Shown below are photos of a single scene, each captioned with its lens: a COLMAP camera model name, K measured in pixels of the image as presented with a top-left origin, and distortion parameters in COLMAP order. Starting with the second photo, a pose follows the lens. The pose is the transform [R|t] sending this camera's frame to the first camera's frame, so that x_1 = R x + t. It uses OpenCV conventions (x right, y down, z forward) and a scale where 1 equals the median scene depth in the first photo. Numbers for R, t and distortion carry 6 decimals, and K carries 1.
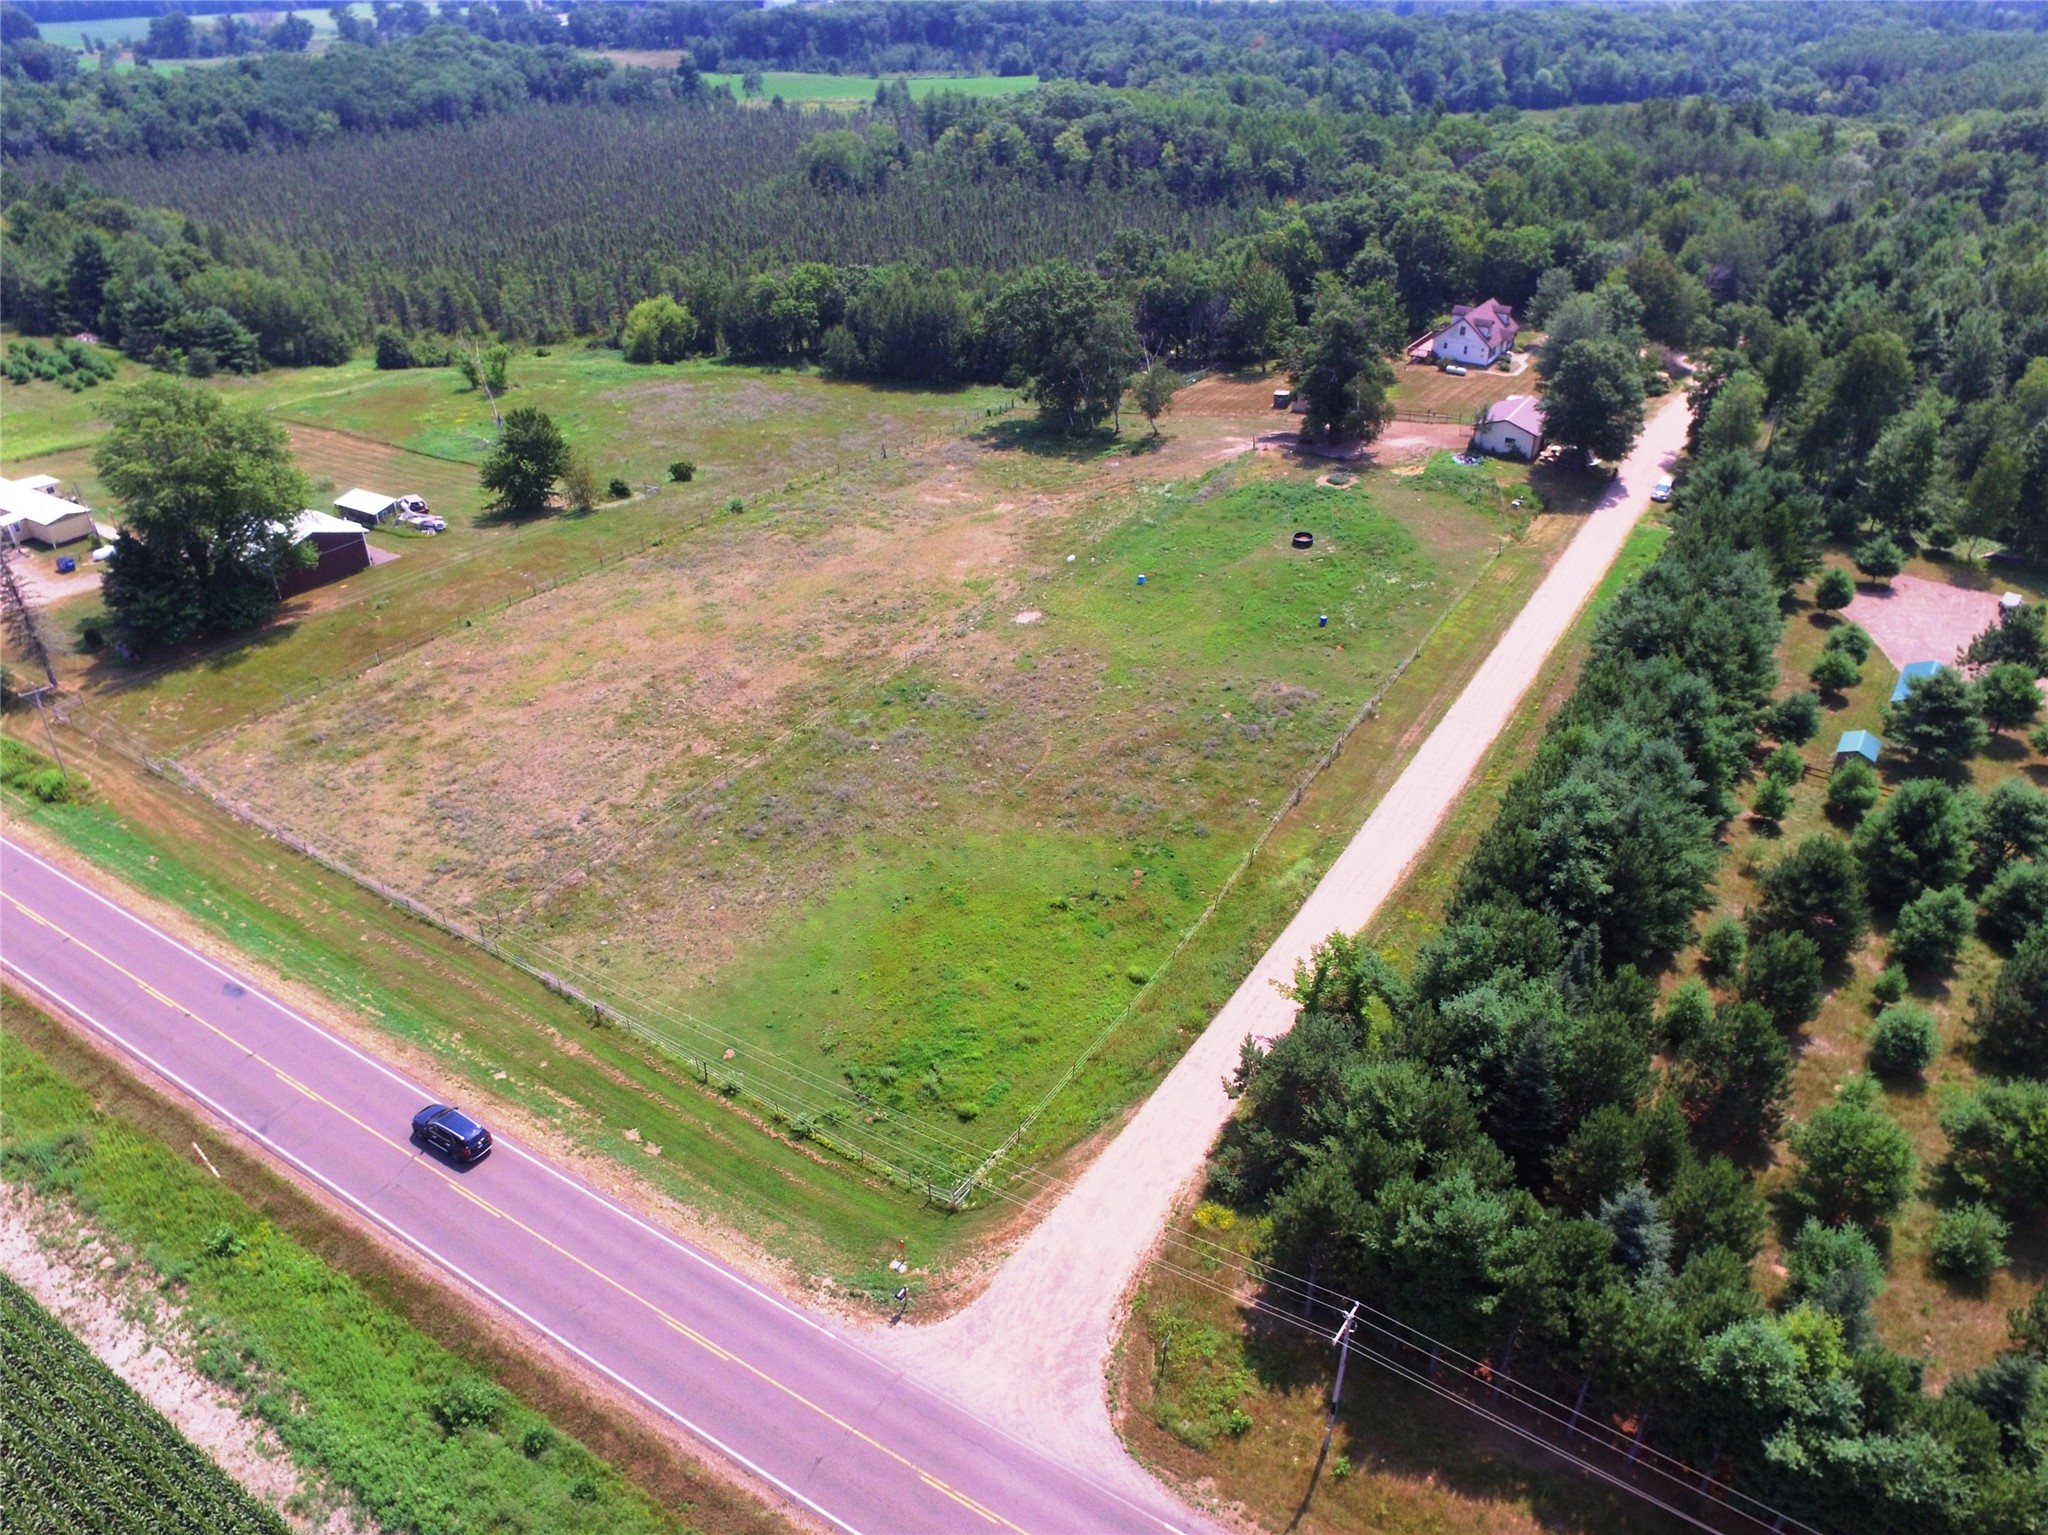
lens RADIAL K [[1461.2, 0, 1024.0], [0, 1461.2, 767.5], [0, 0, 1]] dist [-0.118483, 0.086980]
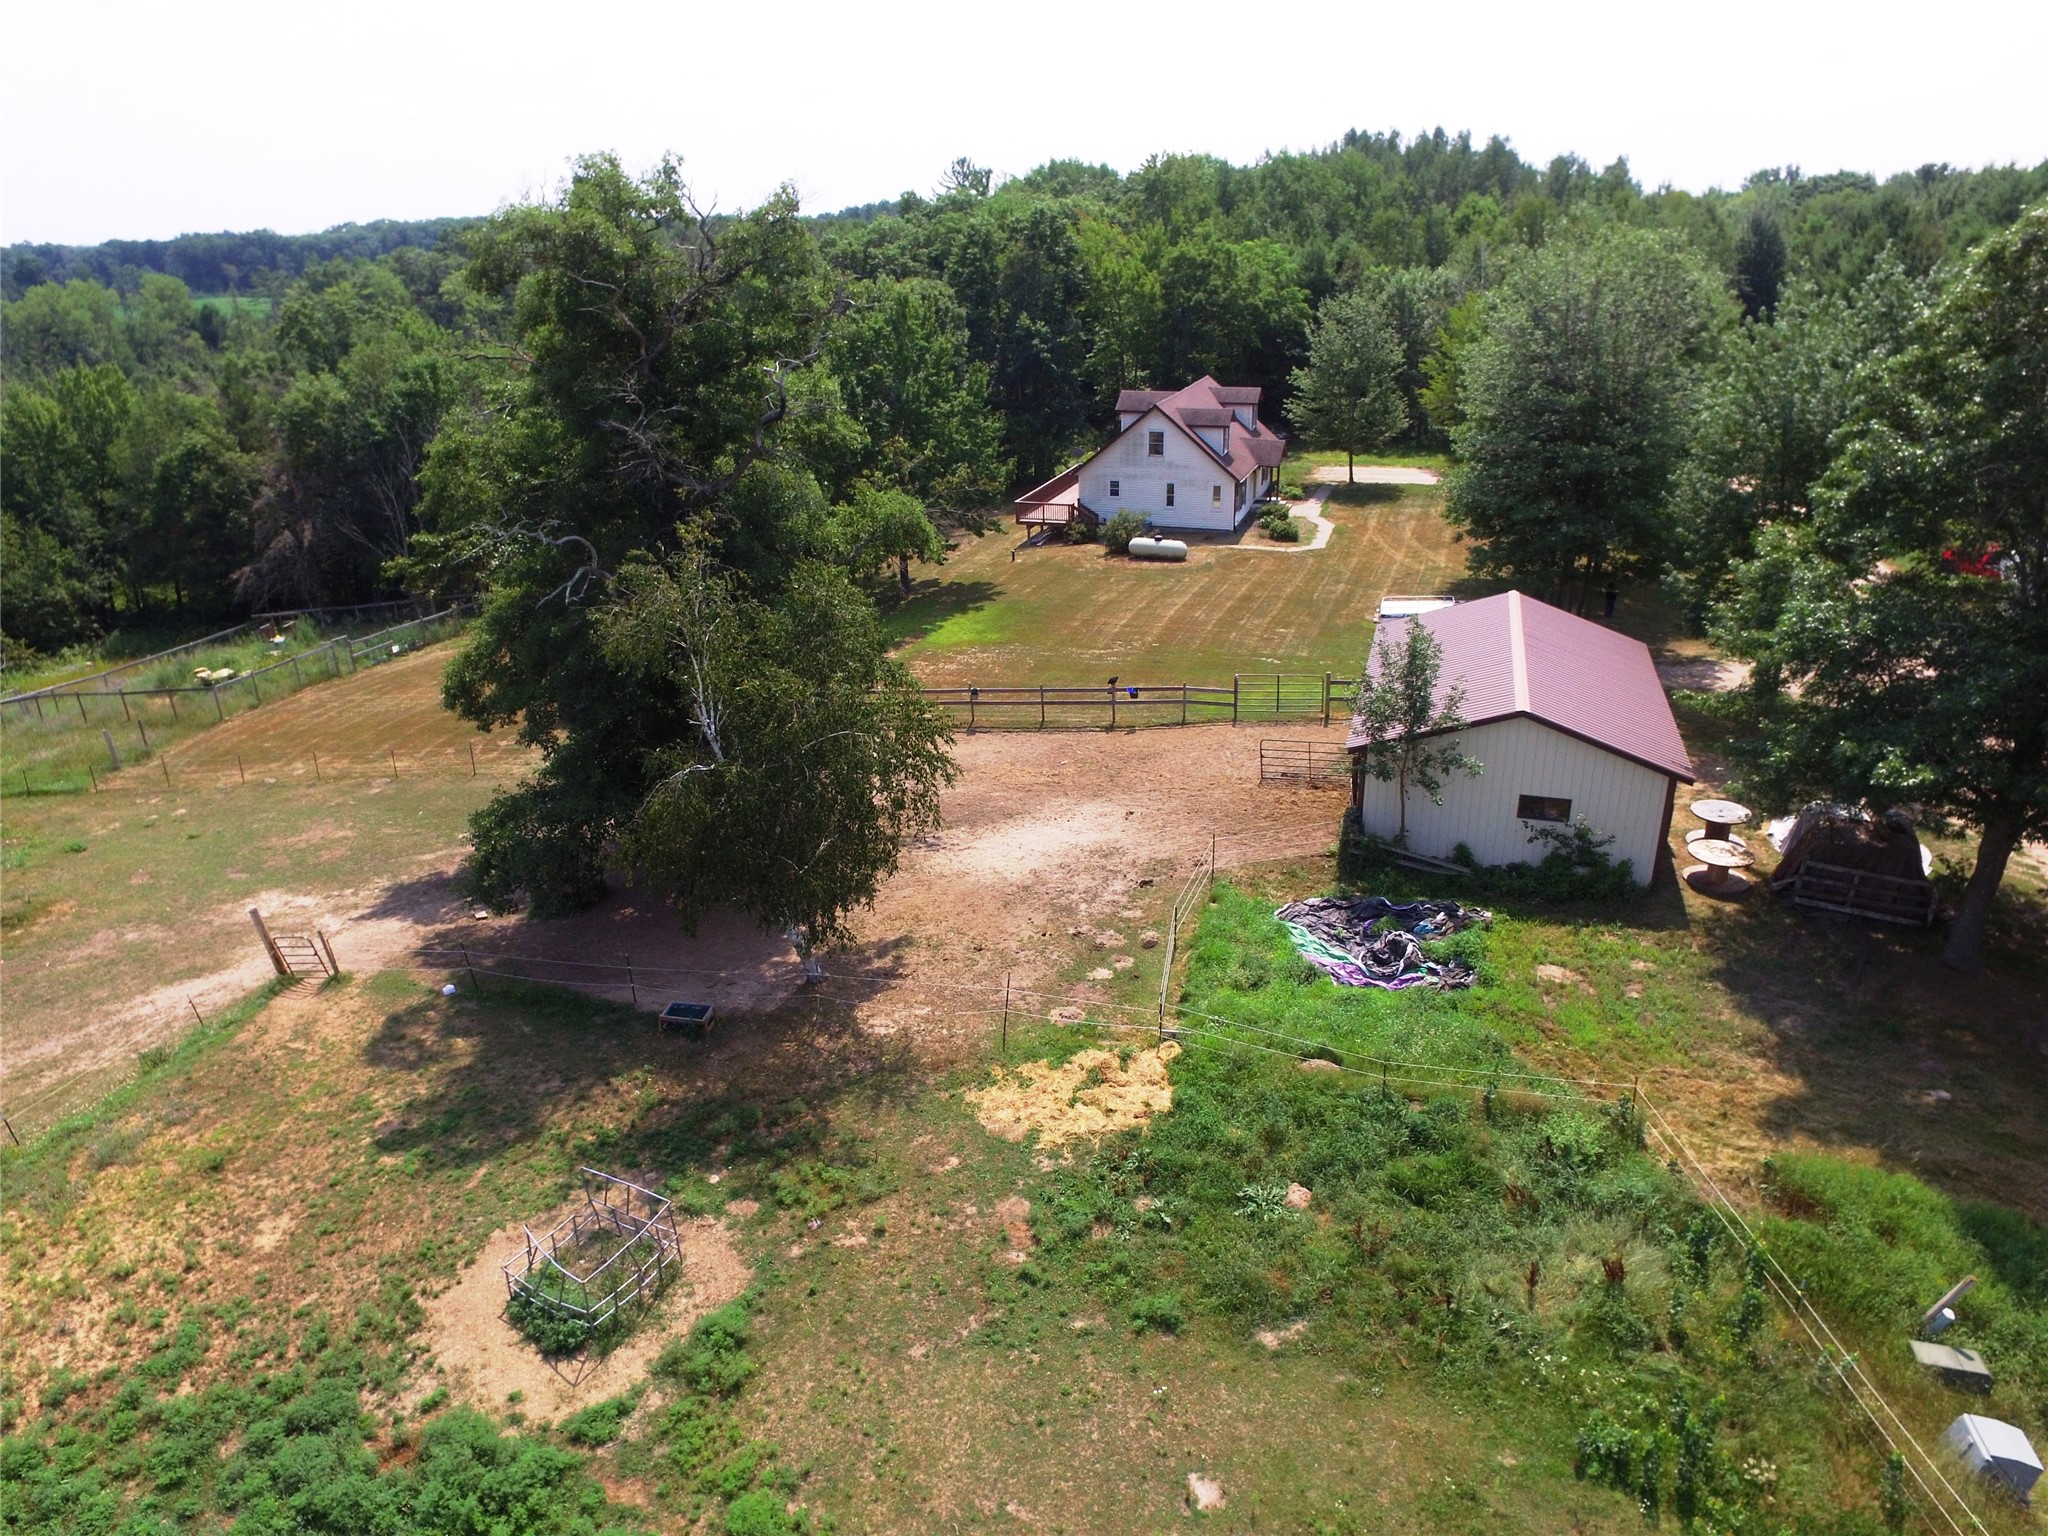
lens RADIAL K [[1342.8, 0, 1048.9], [0, 1342.8, 785.5], [0, 0, 1]] dist [-0.082999, 0.060608]
pose [[0.963843, -0.108215, 0.243509, 0.131450], [0.142722, 0.981346, -0.128803, -0.125768], [-0.225028, 0.158900, 0.961308, 0.485127]]
